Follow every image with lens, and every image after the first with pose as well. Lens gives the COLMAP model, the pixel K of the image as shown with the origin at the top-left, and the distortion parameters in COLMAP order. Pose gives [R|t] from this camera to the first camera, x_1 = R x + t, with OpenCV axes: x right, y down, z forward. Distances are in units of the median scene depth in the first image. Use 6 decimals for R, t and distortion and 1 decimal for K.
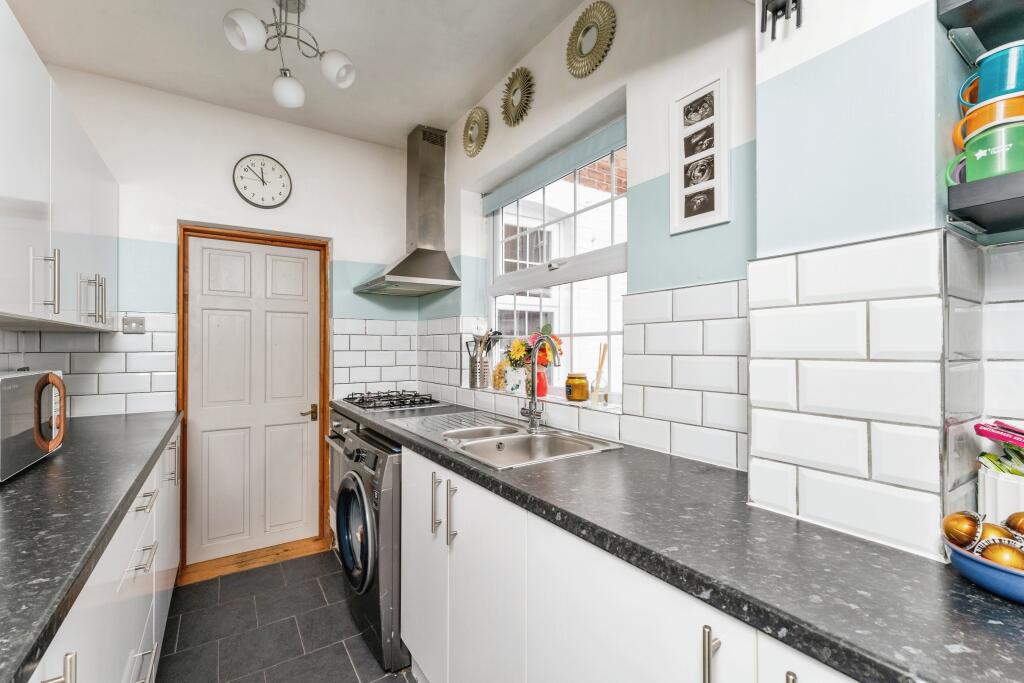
lens RADIAL K [[434.6, 0, 512.8], [0, 434.6, 348.5], [0, 0, 1]] dist [0.001873, 0.000751]
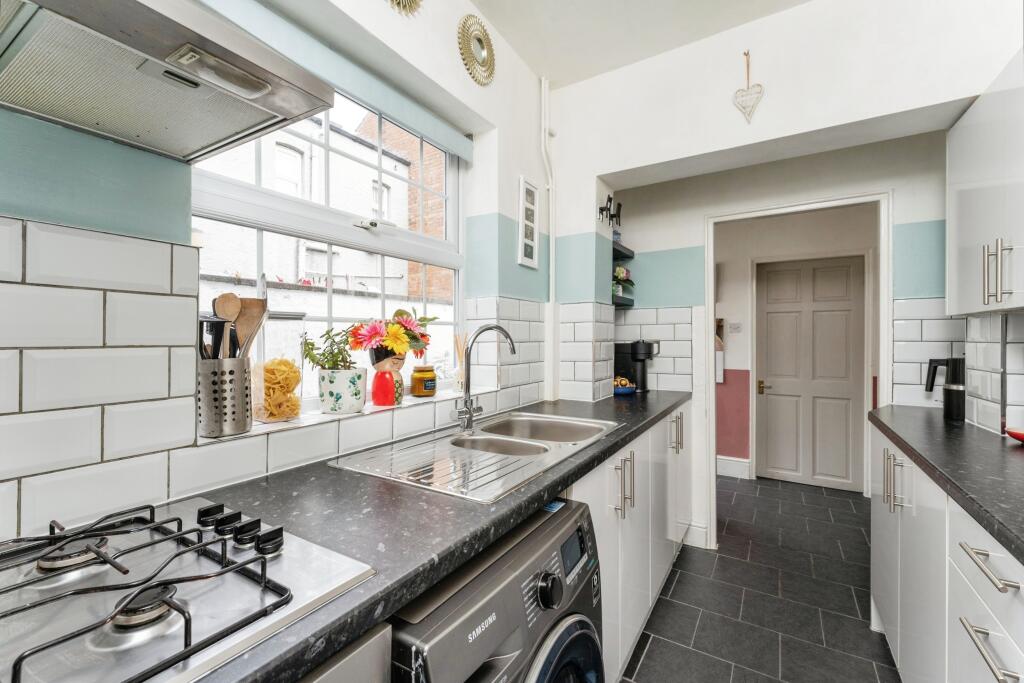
lens RADIAL K [[434.6, 0, 510.6], [0, 434.6, 334.2], [0, 0, 1]] dist [0.001873, 0.000751]
pose [[-0.434742, 0.002285, 0.900552, -1.017930], [-0.009638, 0.999928, -0.007190, -0.005686], [-0.900504, -0.011806, -0.434688, 1.743478]]
